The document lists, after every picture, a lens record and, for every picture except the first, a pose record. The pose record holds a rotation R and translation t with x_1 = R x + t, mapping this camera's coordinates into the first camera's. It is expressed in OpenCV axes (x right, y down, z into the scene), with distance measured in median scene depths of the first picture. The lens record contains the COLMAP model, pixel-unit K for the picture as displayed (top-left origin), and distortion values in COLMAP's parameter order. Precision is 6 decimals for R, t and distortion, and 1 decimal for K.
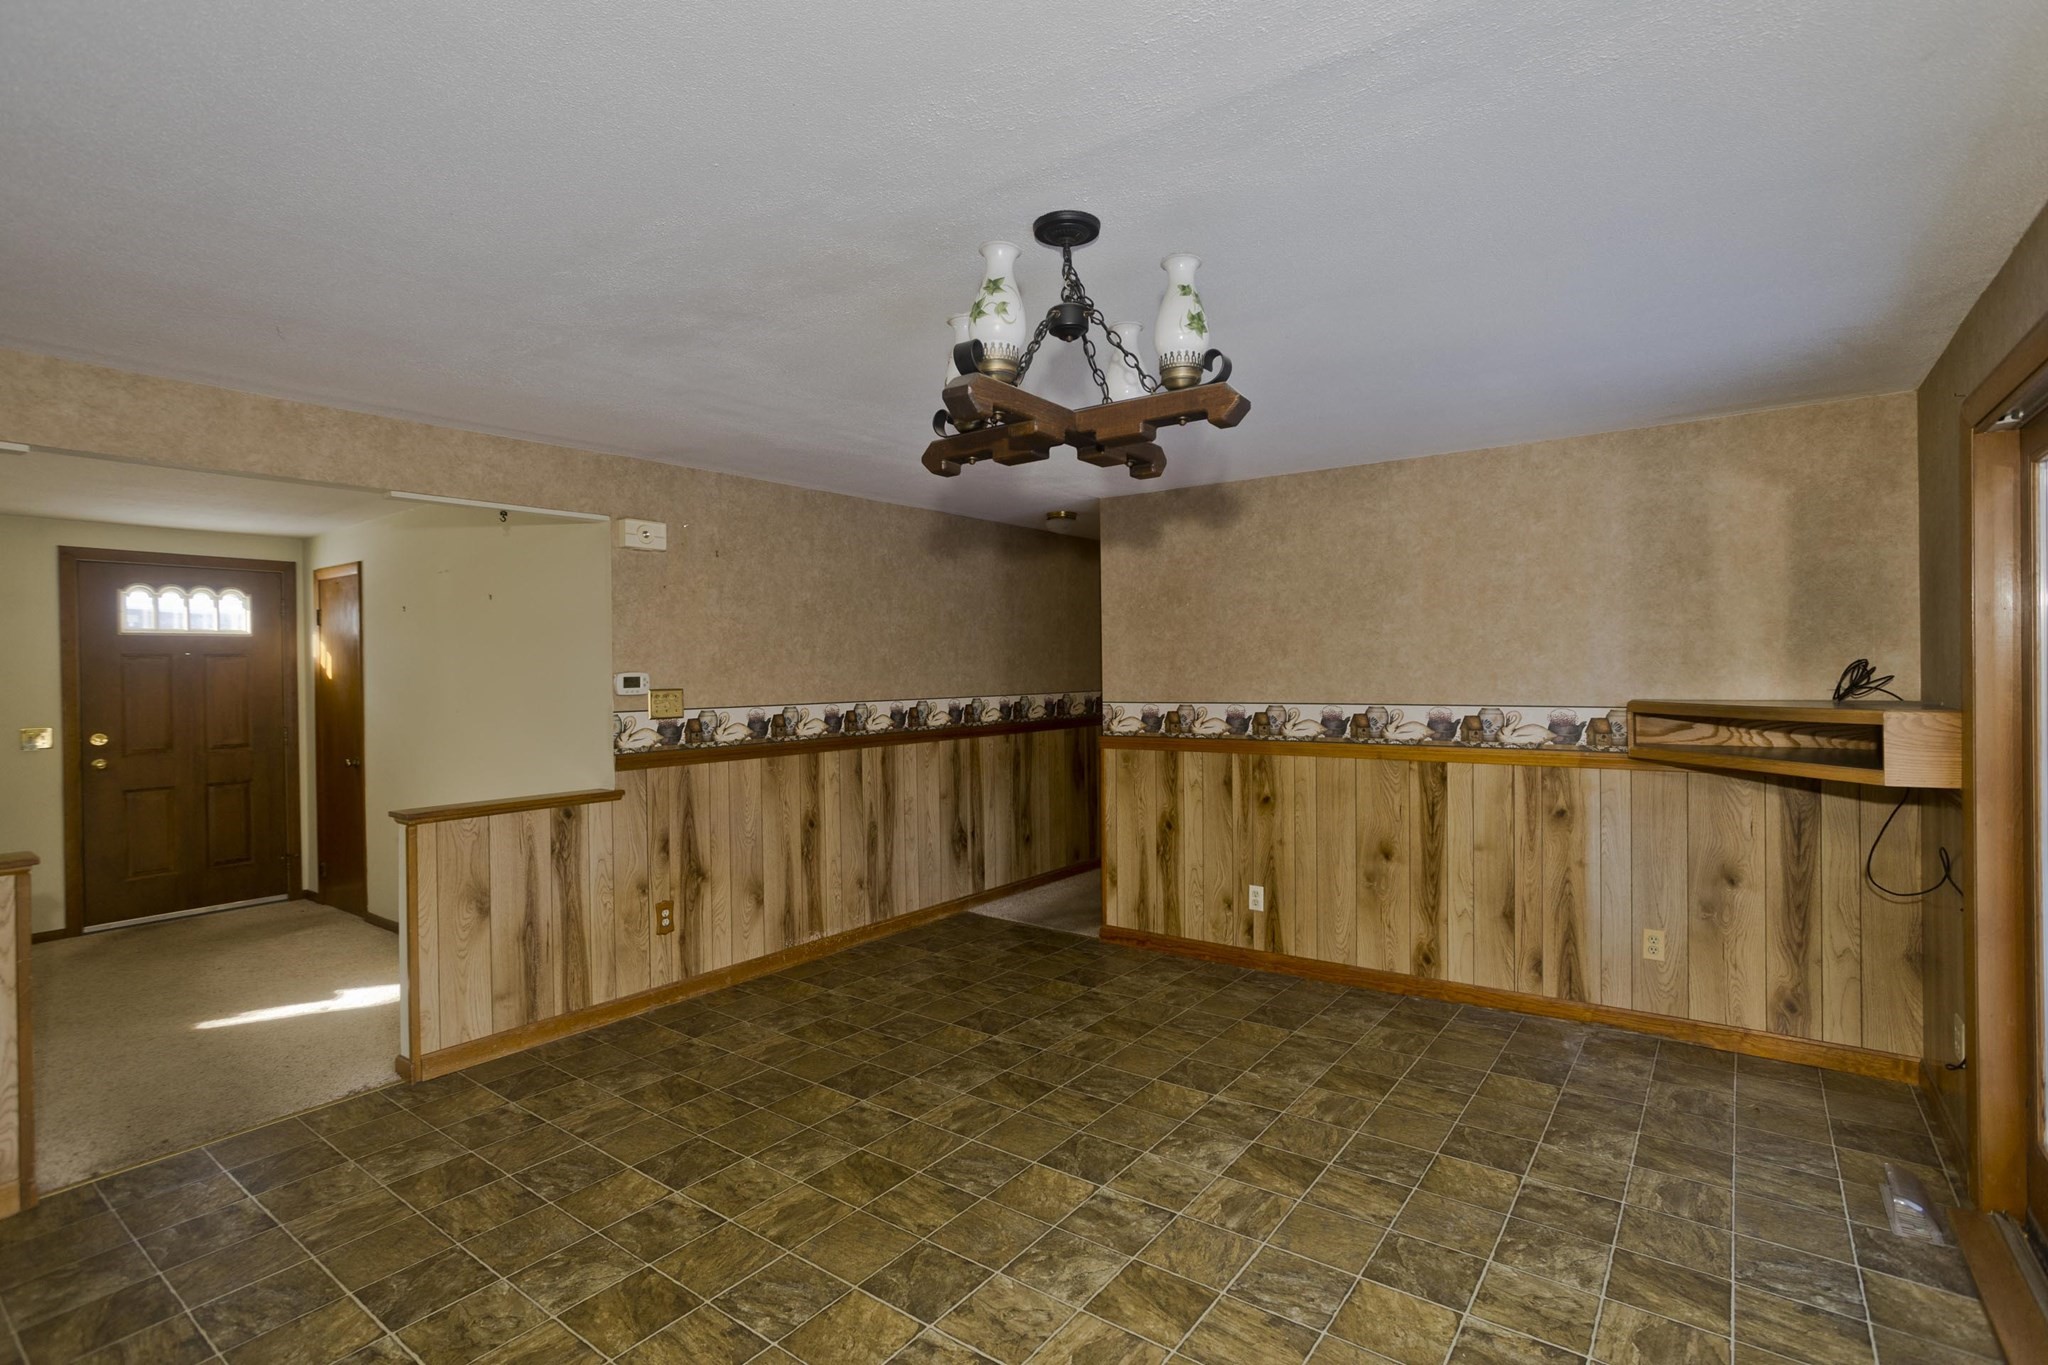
lens RADIAL K [[981.9, 0, 1028.5], [0, 981.9, 674.1], [0, 0, 1]] dist [-0.054265, 0.035985]
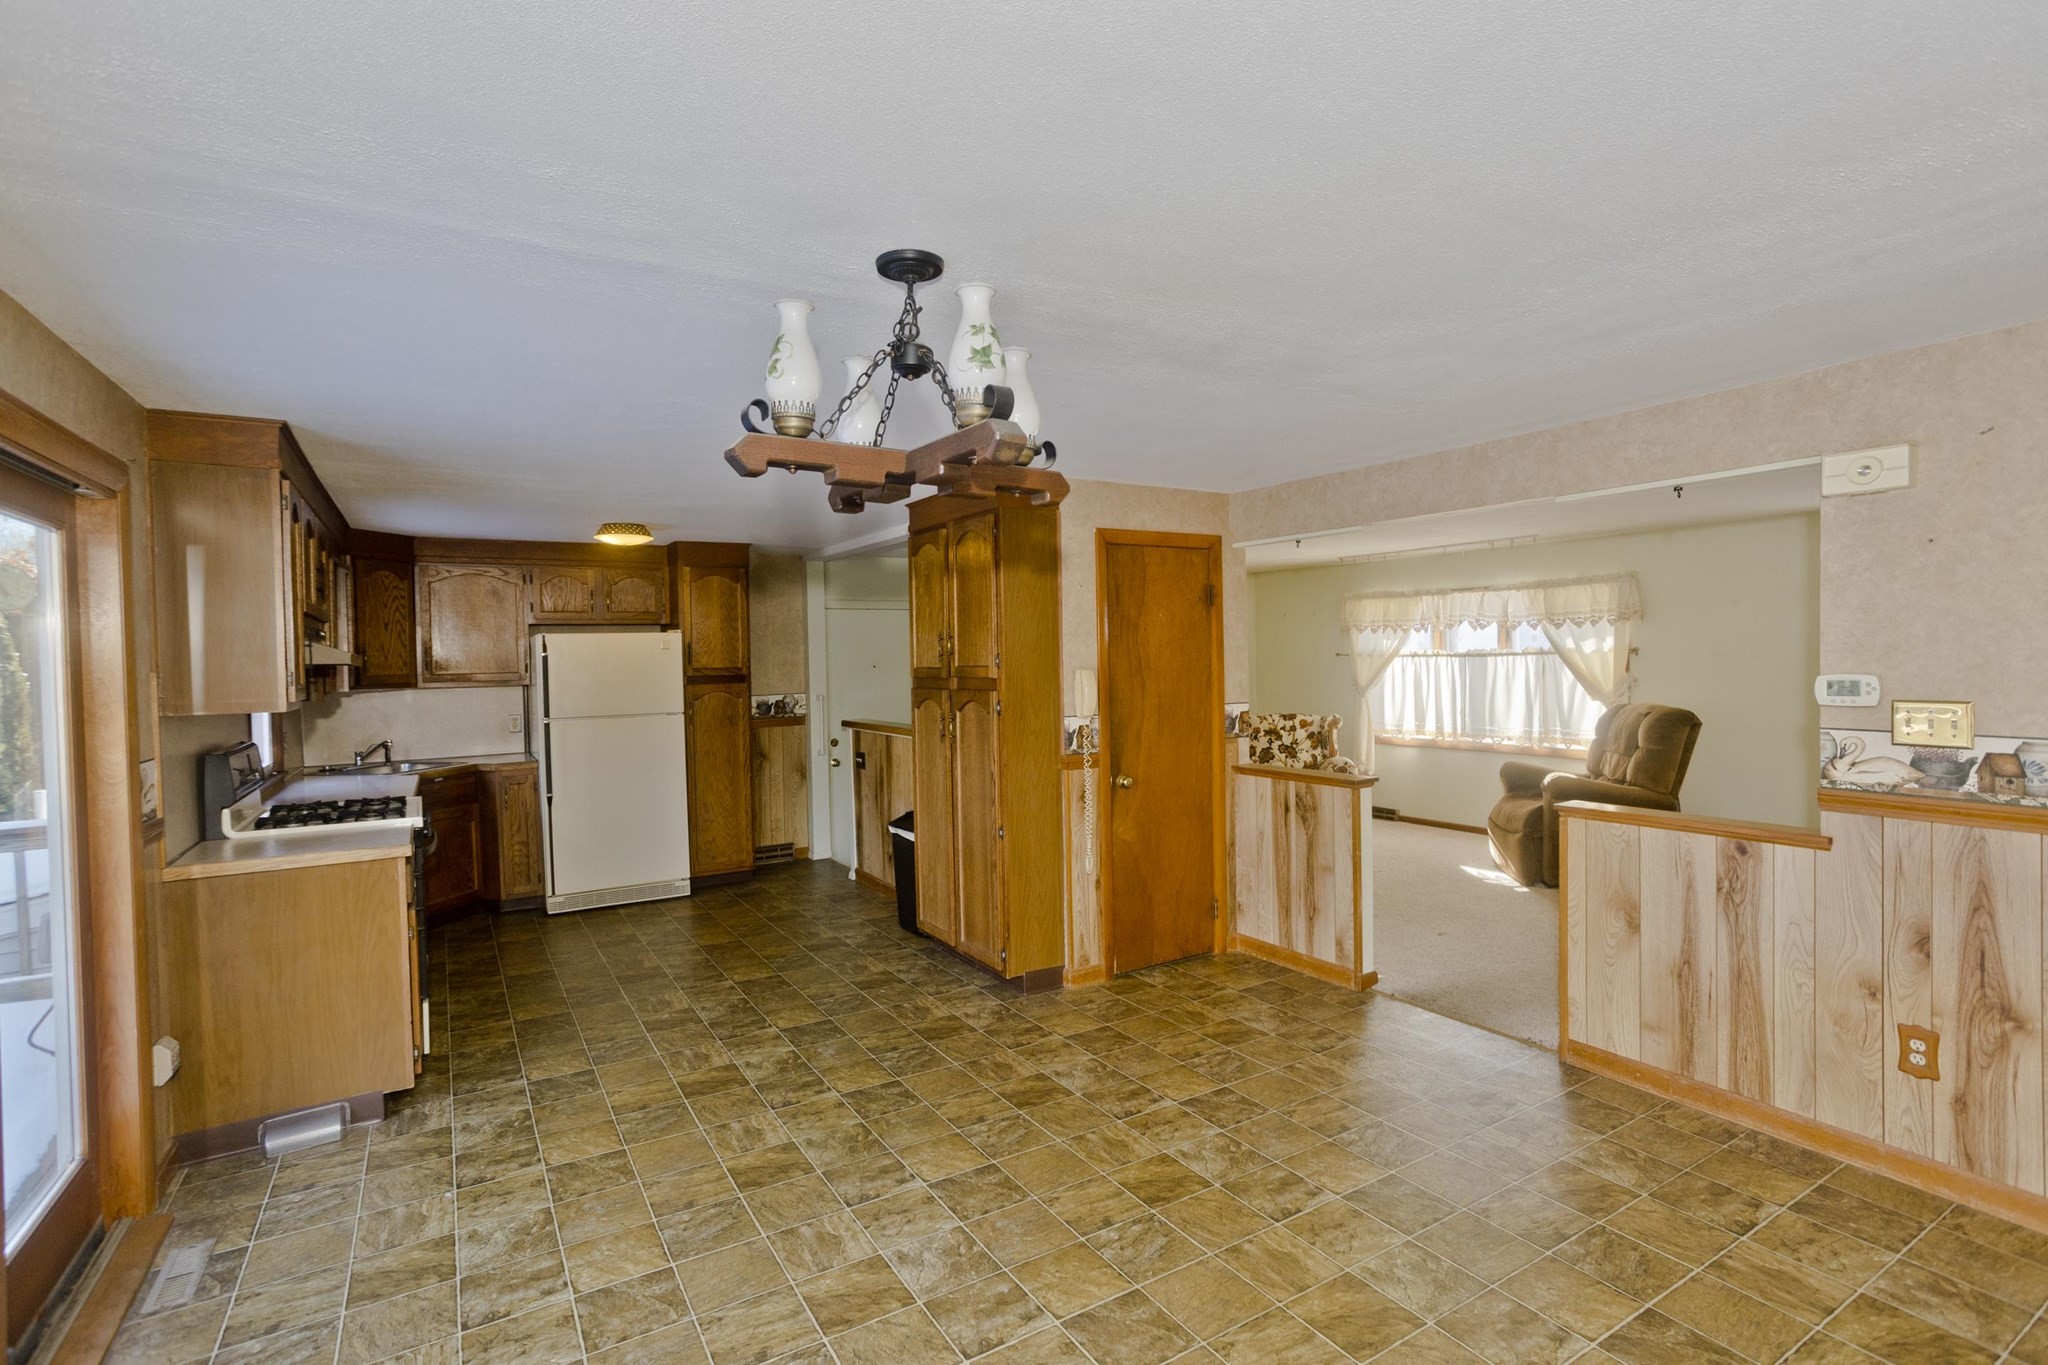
lens RADIAL K [[981.9, 0, 1028.5], [0, 981.9, 674.1], [0, 0, 1]] dist [-0.054265, 0.035985]
pose [[-0.374799, 0.038056, -0.926325, 0.424154], [0.018470, 0.999265, 0.033580, -0.033436], [0.926922, -0.004524, -0.375227, 0.676130]]
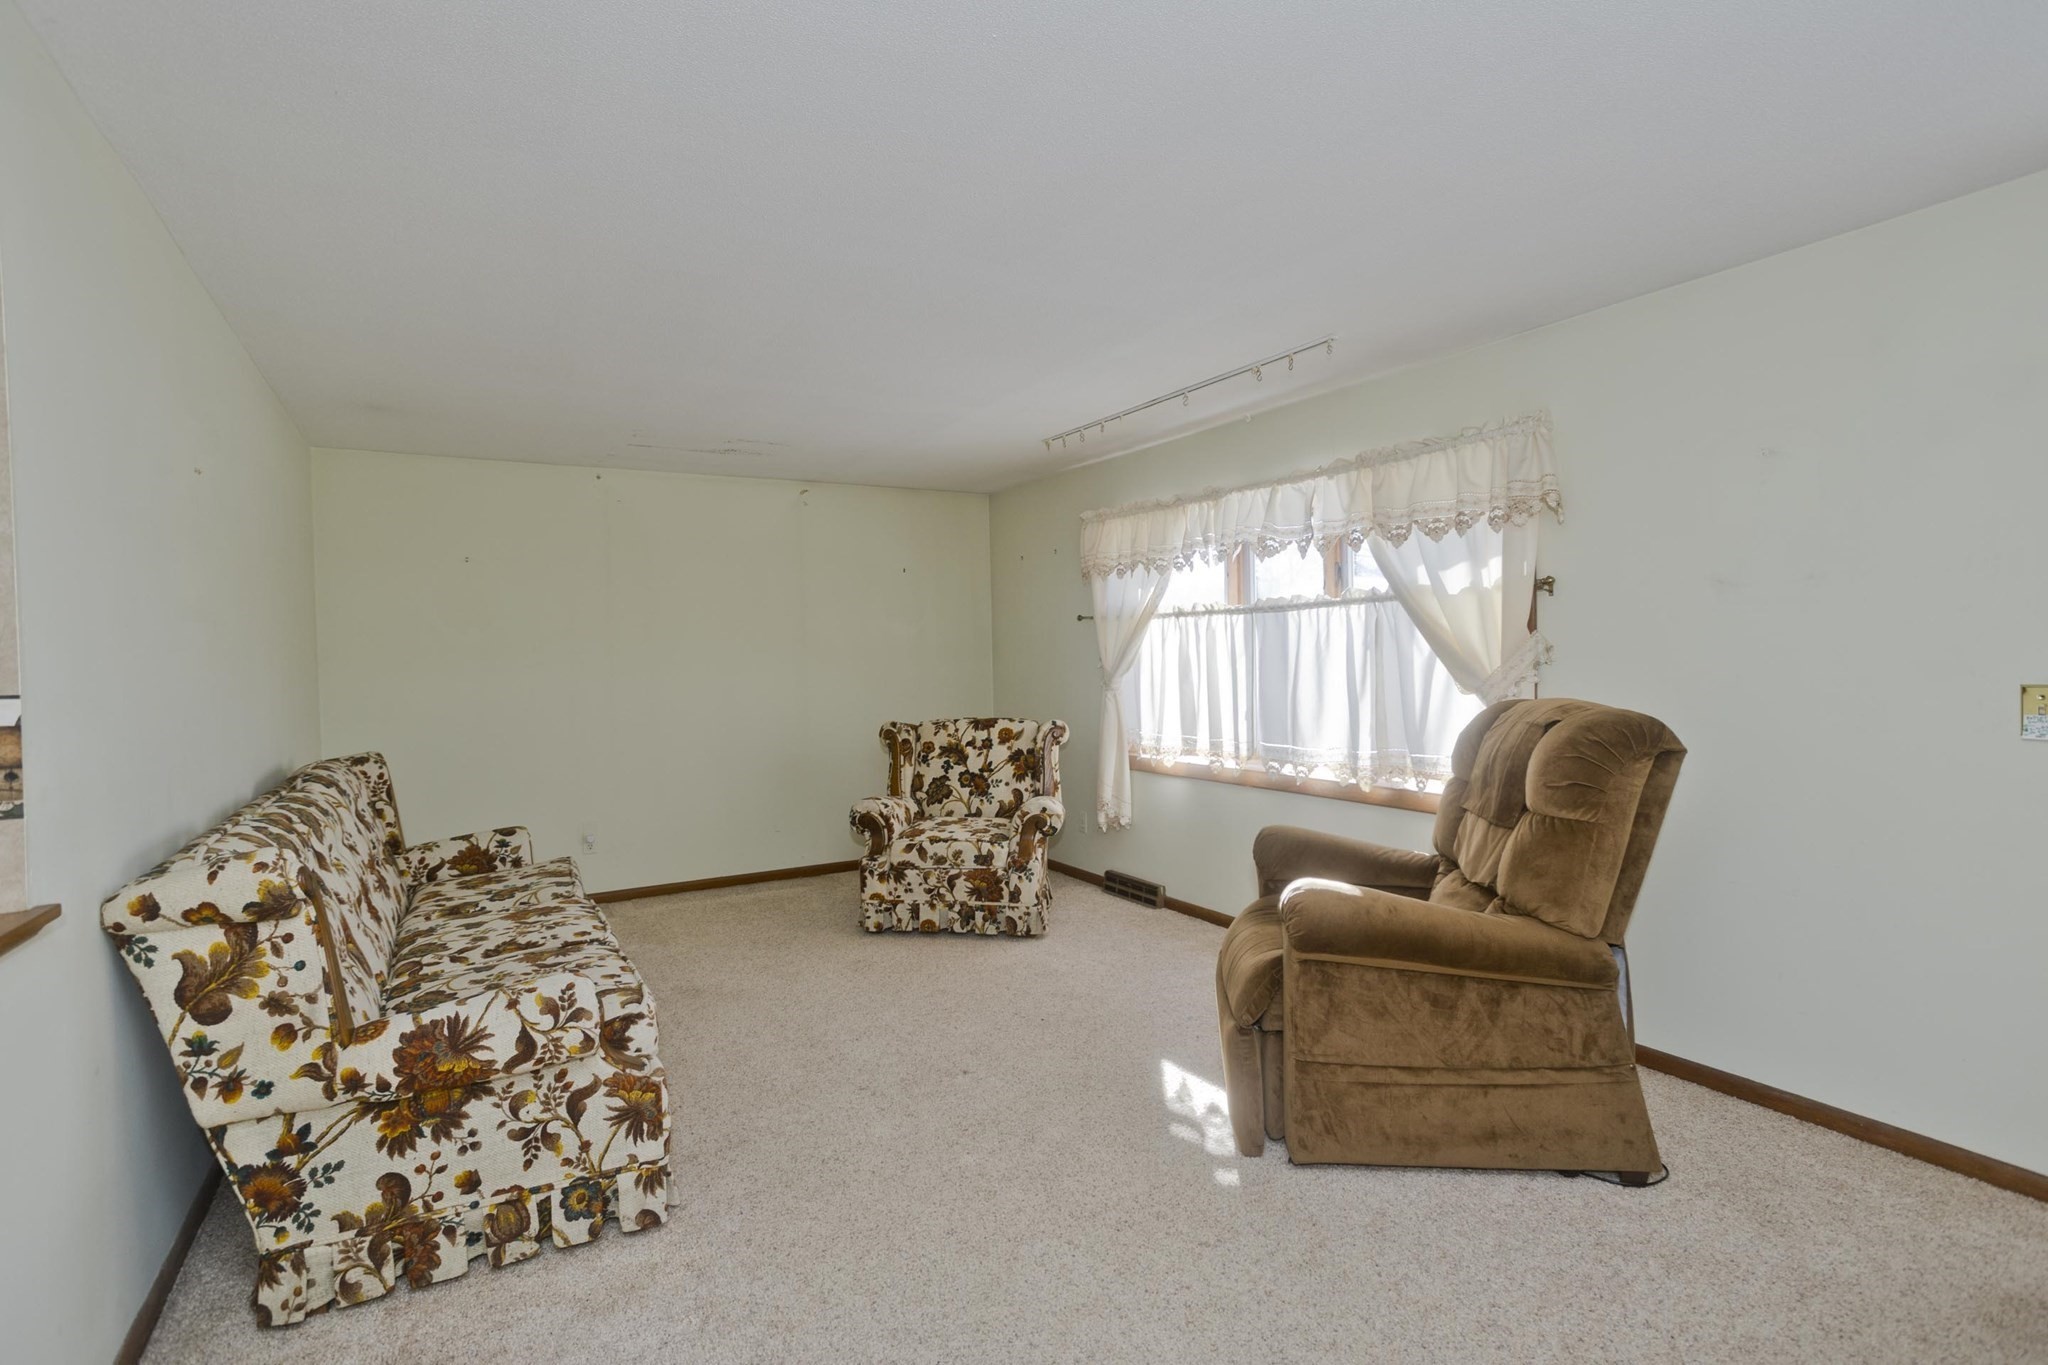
lens RADIAL K [[981.9, 0, 1028.5], [0, 981.9, 674.1], [0, 0, 1]] dist [-0.054265, 0.035985]
pose [[-0.380687, 0.040352, -0.923823, -0.593977], [0.021104, 0.999166, 0.034946, 0.033877], [0.924463, -0.006193, -0.381221, 0.921202]]
